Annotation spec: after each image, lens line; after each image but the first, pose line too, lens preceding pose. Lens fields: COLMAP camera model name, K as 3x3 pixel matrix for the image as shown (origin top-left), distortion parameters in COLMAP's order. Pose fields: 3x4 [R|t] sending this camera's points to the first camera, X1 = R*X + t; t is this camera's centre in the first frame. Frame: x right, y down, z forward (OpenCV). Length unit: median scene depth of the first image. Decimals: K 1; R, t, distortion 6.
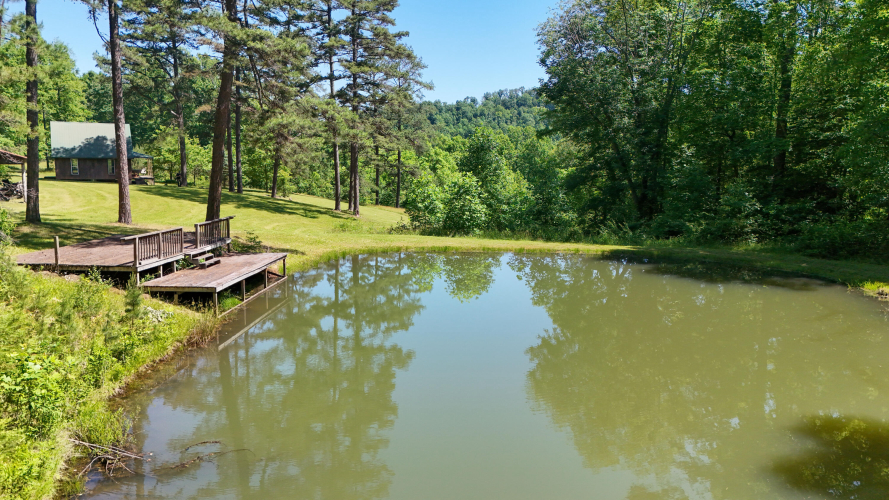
lens RADIAL K [[651.5, 0, 446.0], [0, 651.5, 251.8], [0, 0, 1]] dist [0.072368, -0.080980]
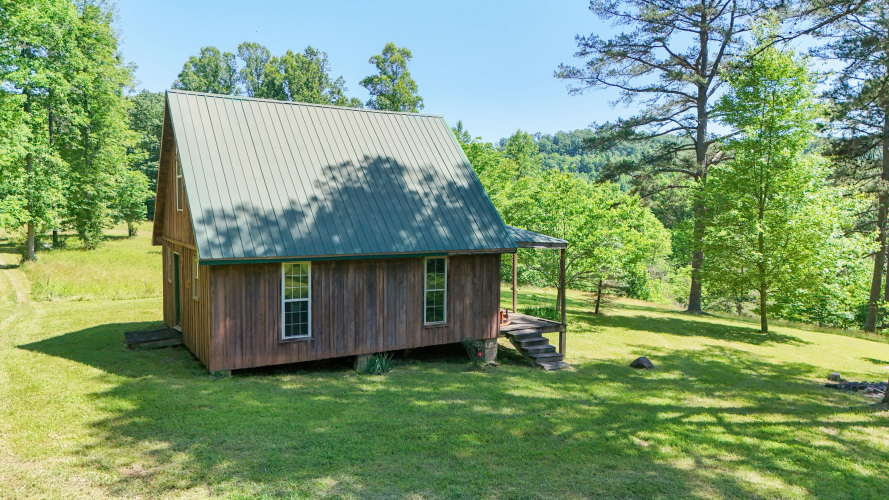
lens RADIAL K [[651.5, 0, 446.0], [0, 651.5, 251.8], [0, 0, 1]] dist [0.072368, -0.080980]
pose [[0.999367, -0.008197, 0.034616, -0.511512], [0.010693, 0.997307, -0.072552, -0.125746], [-0.033929, 0.072876, 0.996764, 0.778341]]
